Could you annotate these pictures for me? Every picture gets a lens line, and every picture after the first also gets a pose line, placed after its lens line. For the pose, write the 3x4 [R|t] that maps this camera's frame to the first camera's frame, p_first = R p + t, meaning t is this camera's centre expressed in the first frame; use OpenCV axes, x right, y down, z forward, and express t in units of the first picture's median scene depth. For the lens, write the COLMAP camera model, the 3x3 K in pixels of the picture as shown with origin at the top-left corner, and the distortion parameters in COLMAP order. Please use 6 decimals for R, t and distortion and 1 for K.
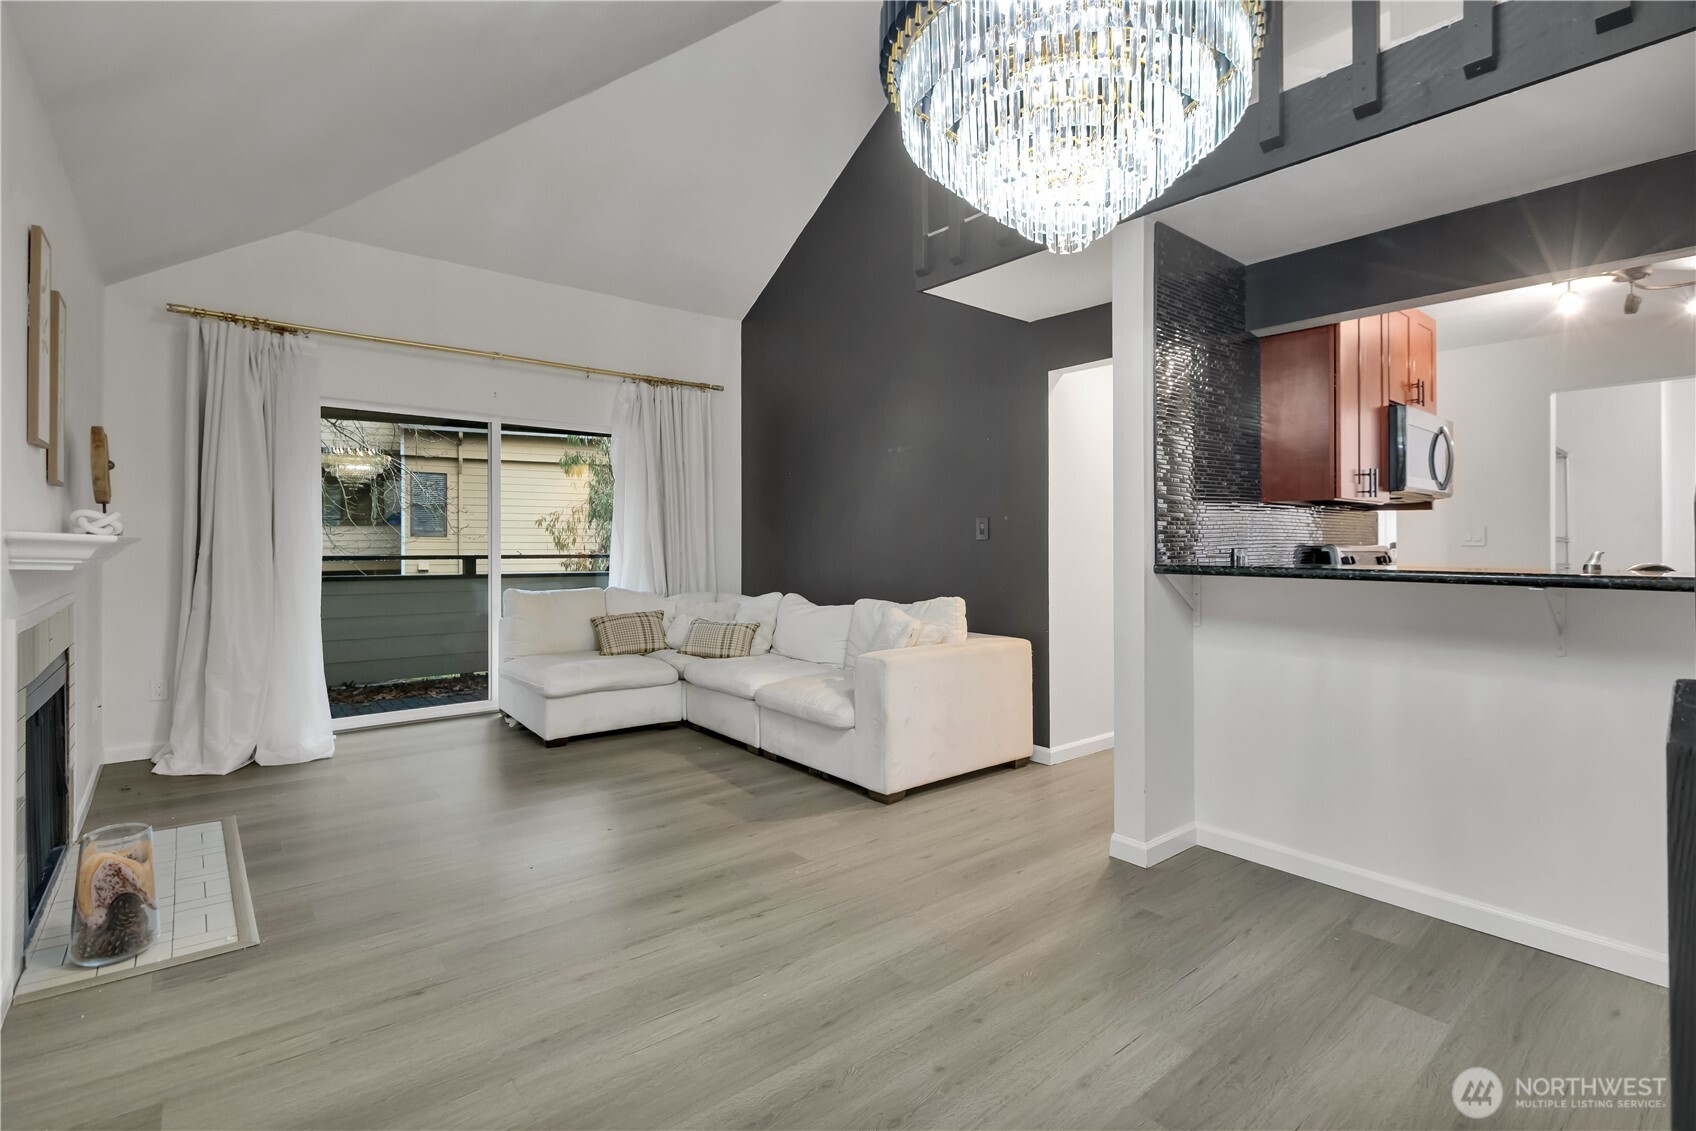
lens RADIAL K [[787.5, 0, 848.0], [0, 787.5, 565.5], [0, 0, 1]] dist [0.000721, -0.000089]
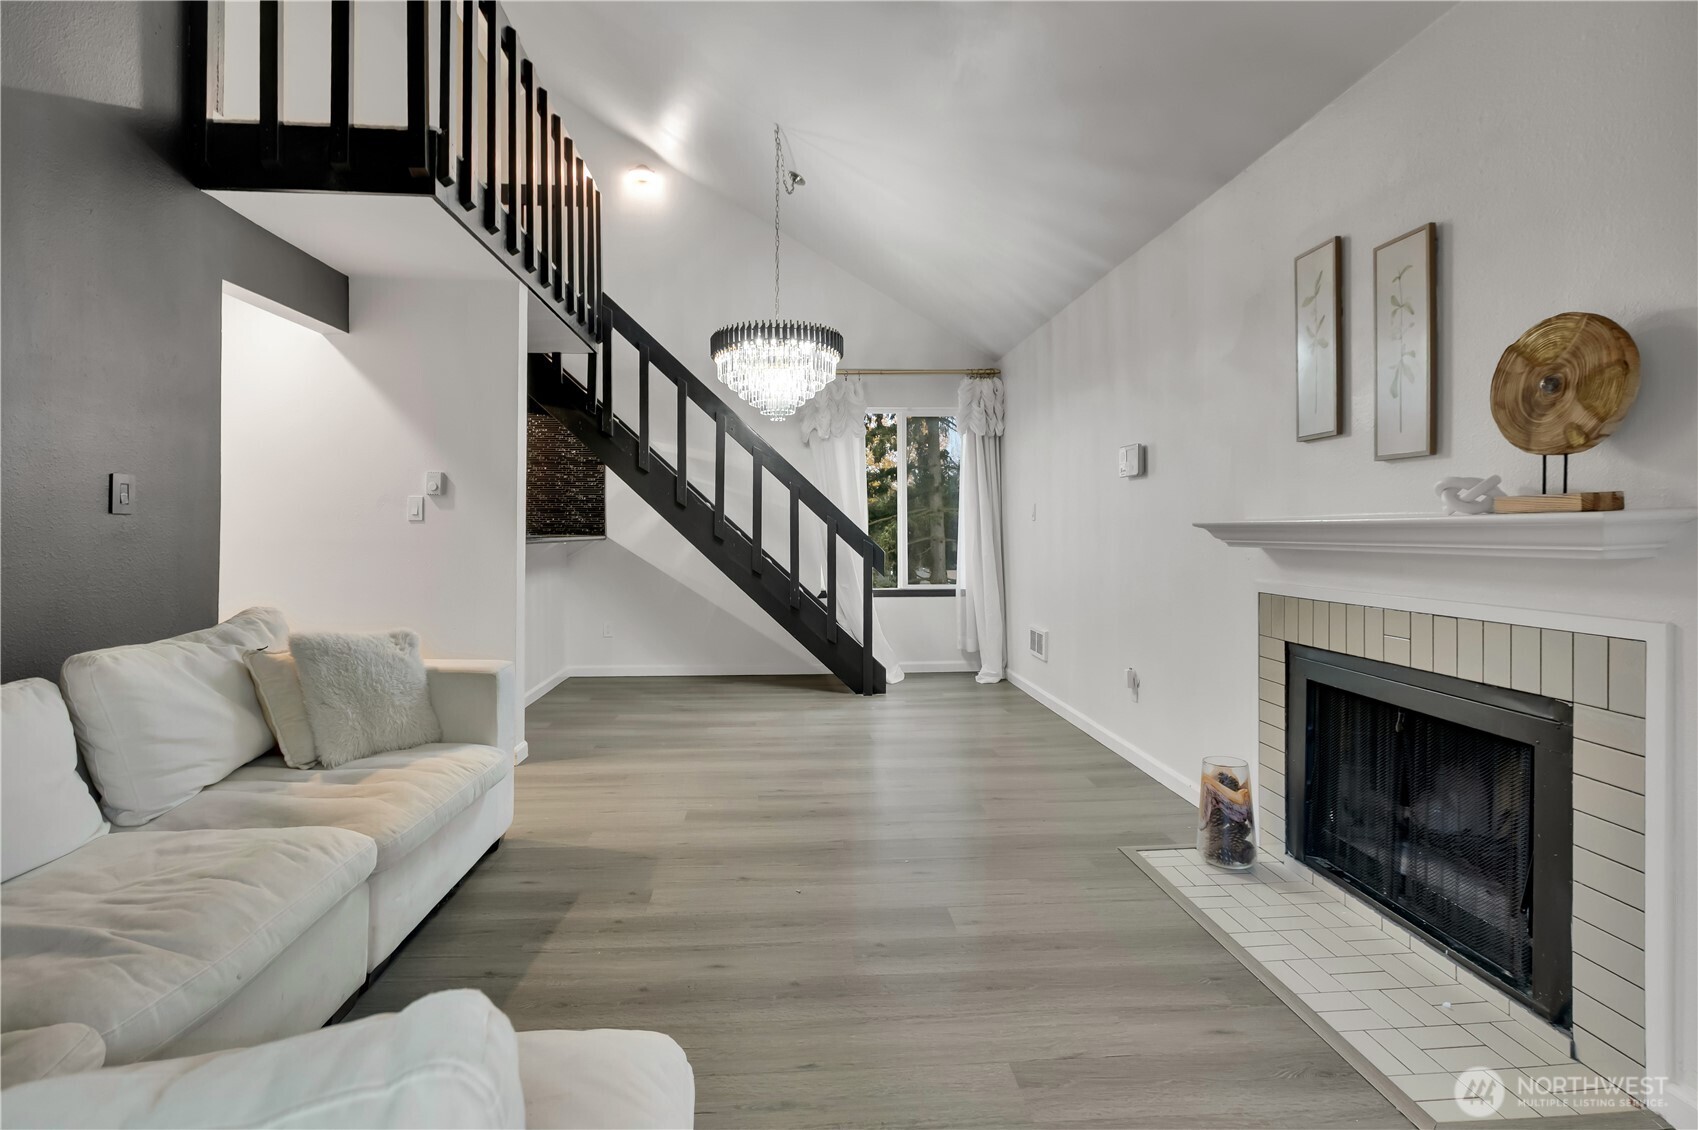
lens RADIAL K [[839.5, 0, 846.7], [0, 839.5, 516.5], [0, 0, 1]] dist [-0.000031, 0.000092]
pose [[-0.822848, 0.003099, 0.568253, -0.969298], [0.008232, 0.999945, 0.006468, -0.048011], [-0.568202, 0.010000, -0.822829, 1.968560]]
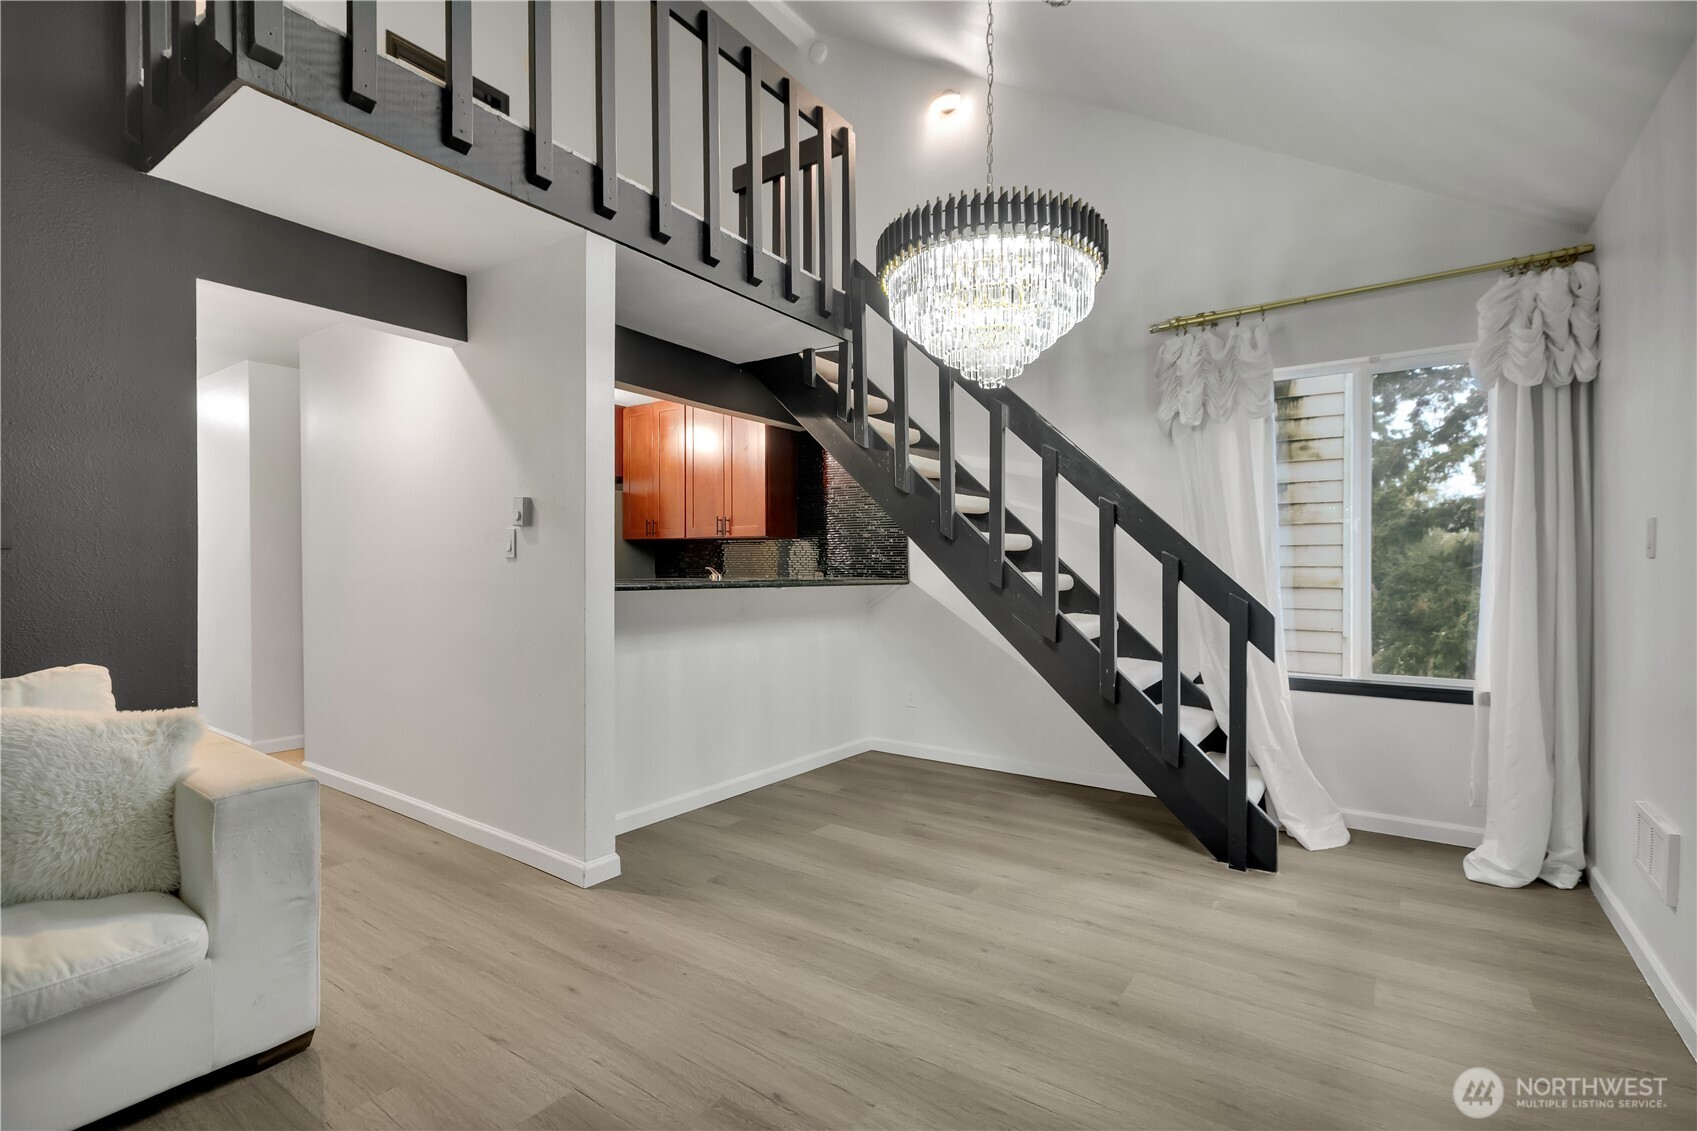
lens RADIAL K [[801.6, 0, 848.5], [0, 801.6, 565.5], [0, 0, 1]] dist [0.014311, 0.000768]
pose [[-0.281774, -0.001348, 0.959480, -0.753163], [0.013088, 0.999901, 0.005248, -0.026001], [-0.959392, 0.014036, -0.281728, 1.046739]]
